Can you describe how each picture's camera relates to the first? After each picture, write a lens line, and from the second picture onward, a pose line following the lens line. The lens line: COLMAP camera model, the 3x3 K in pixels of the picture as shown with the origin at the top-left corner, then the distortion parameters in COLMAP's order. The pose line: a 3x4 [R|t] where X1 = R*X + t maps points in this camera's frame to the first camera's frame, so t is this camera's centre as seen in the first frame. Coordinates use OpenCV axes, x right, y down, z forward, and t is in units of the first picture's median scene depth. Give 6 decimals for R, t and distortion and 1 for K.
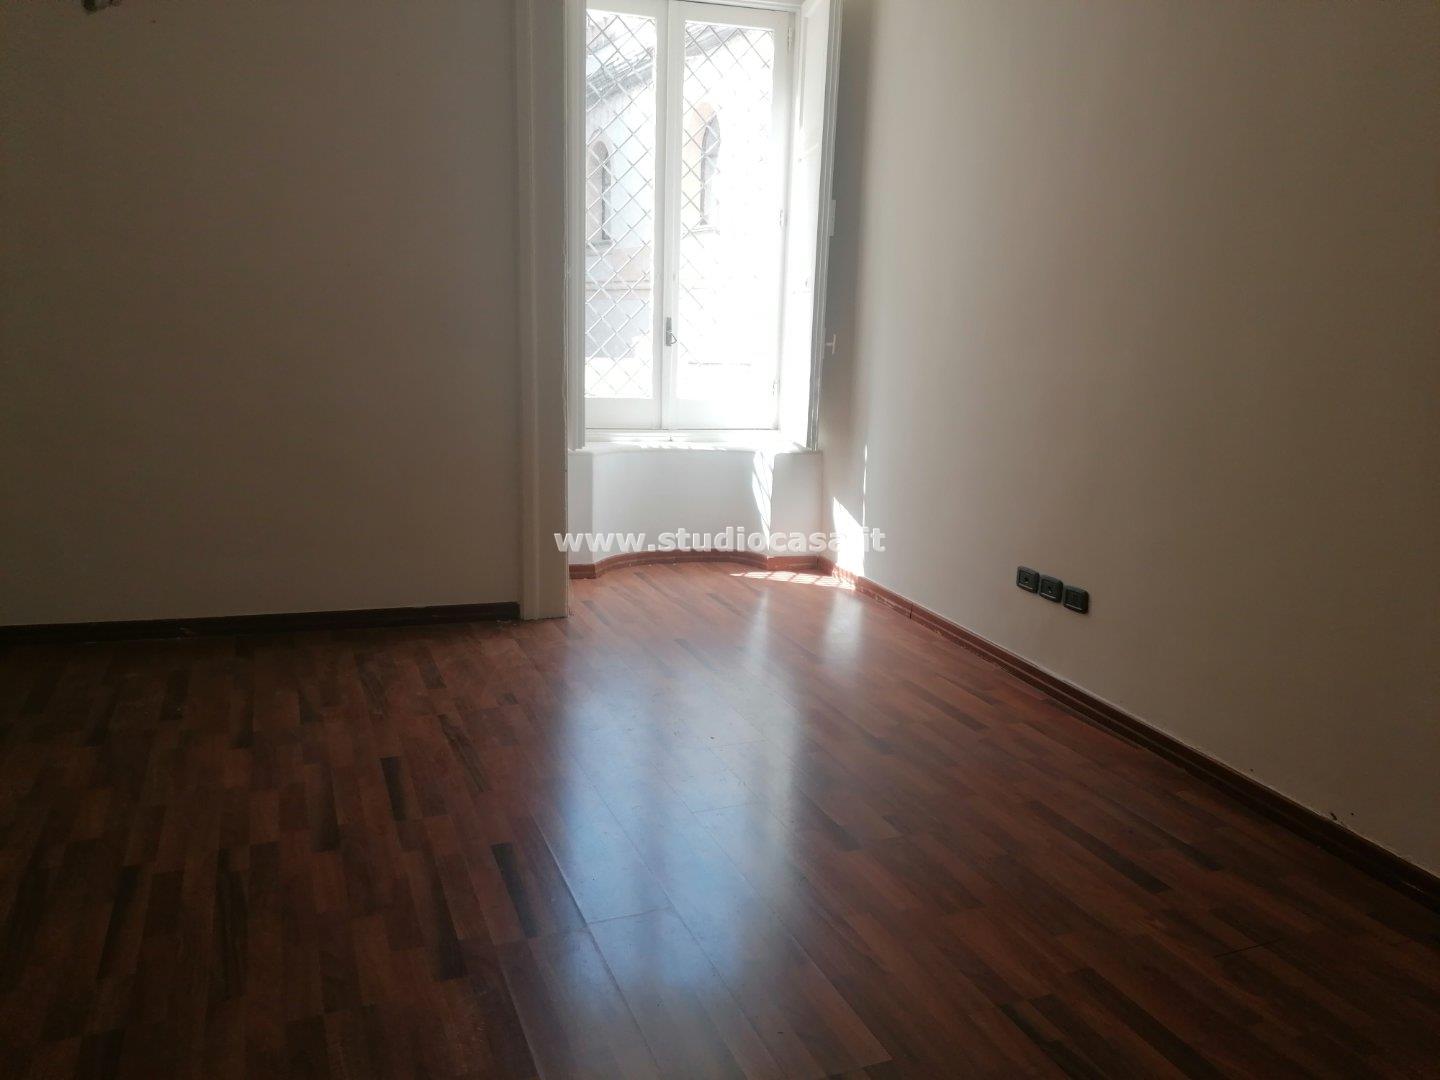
lens RADIAL K [[1119.4, 0, 720.0], [0, 1119.4, 540.0], [0, 0, 1]] dist [0.070206, 0.002736]
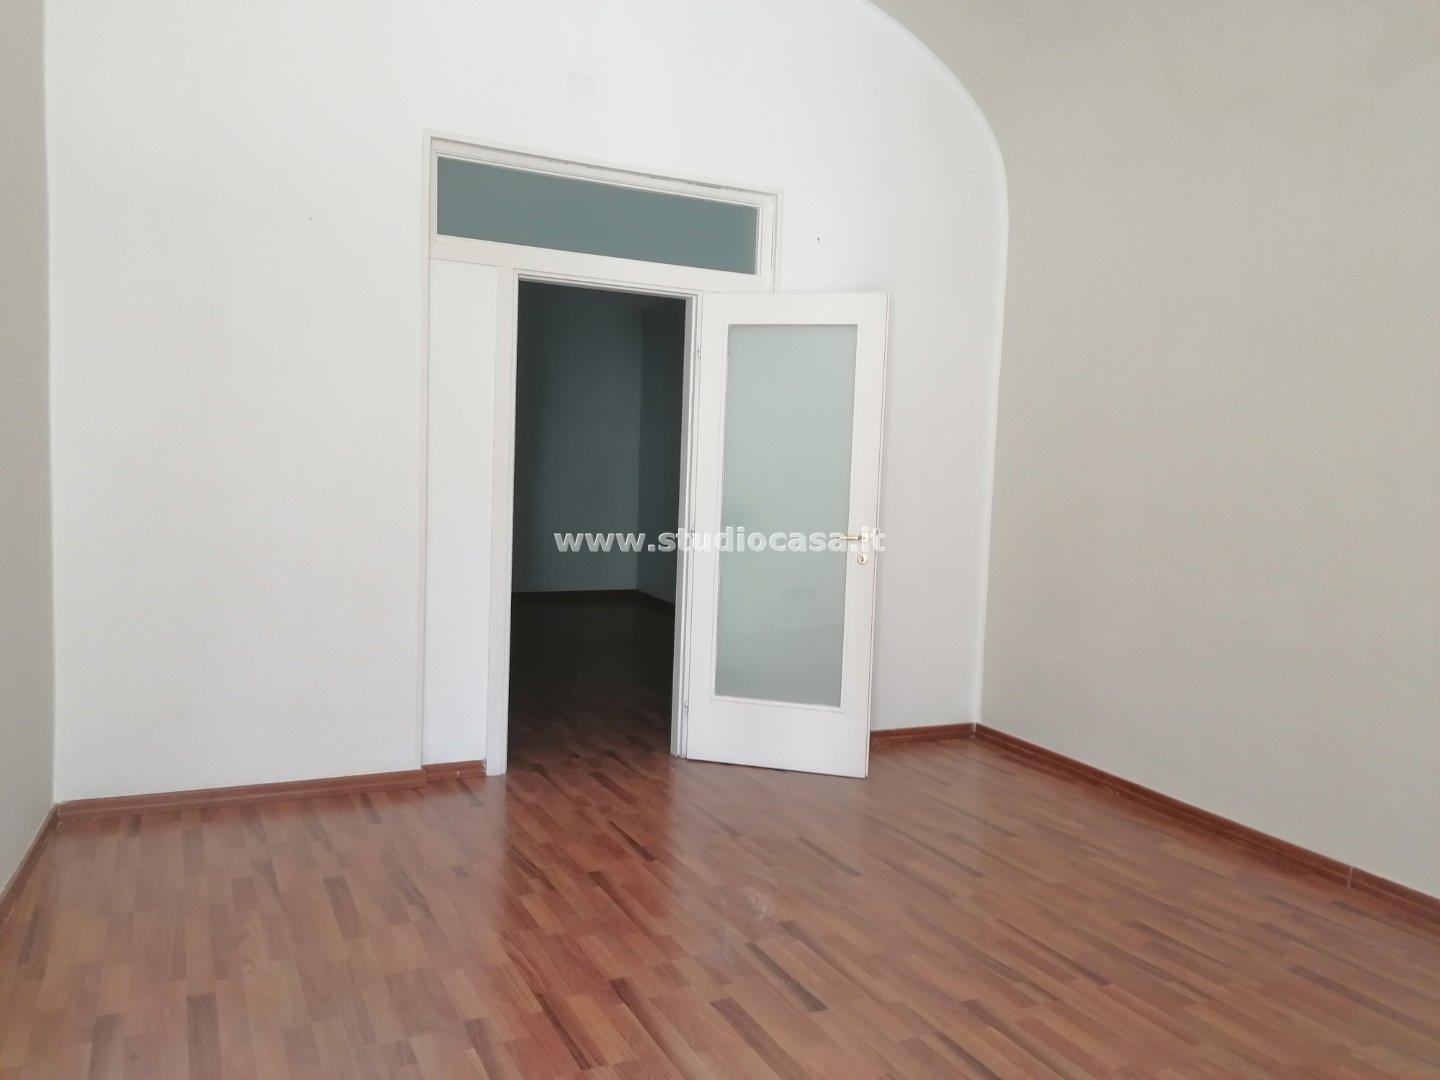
lens RADIAL K [[1119.4, 0, 720.0], [0, 1119.4, 540.0], [0, 0, 1]] dist [0.070206, 0.002736]
pose [[-0.996048, -0.049479, -0.073763, -0.005475], [-0.068209, 0.958034, 0.278422, -0.457876], [0.056891, 0.282353, -0.957622, 1.988221]]
